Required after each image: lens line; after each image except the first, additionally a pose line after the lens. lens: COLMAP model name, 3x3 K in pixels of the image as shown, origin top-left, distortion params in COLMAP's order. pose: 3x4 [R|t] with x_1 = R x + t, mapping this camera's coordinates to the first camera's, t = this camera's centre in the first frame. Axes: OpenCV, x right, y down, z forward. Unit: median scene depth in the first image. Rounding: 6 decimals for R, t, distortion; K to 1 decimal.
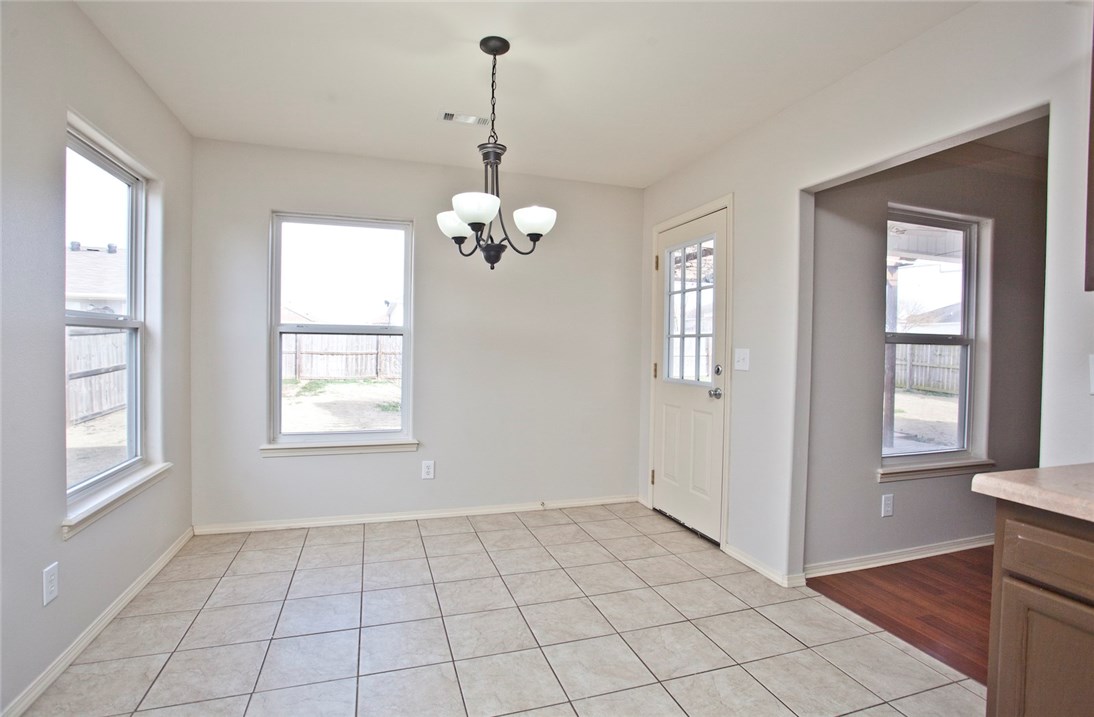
lens RADIAL K [[526.3, 0, 550.6], [0, 526.3, 353.7], [0, 0, 1]] dist [-0.081307, 0.034119]
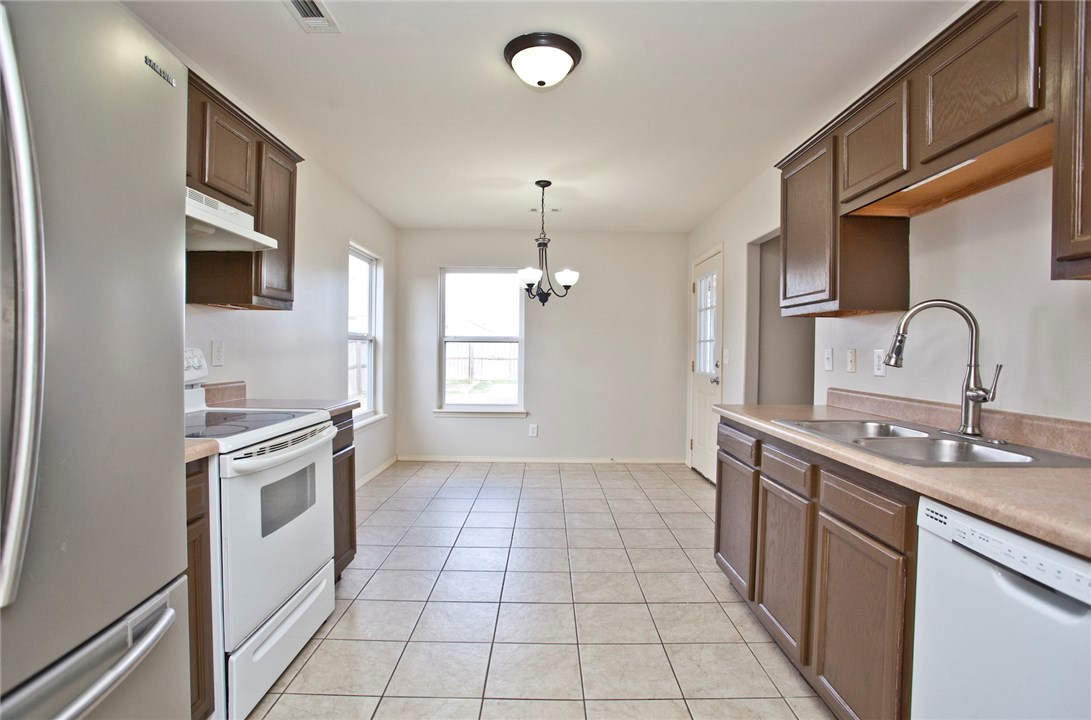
lens RADIAL K [[520.9, 0, 546.0], [0, 520.9, 356.2], [0, 0, 1]] dist [-0.100597, 0.038909]
pose [[0.949165, -0.001196, -0.314776, 0.372286], [-0.000967, 0.999977, -0.006718, 0.021122], [0.314776, 0.006681, 0.949142, -0.574478]]
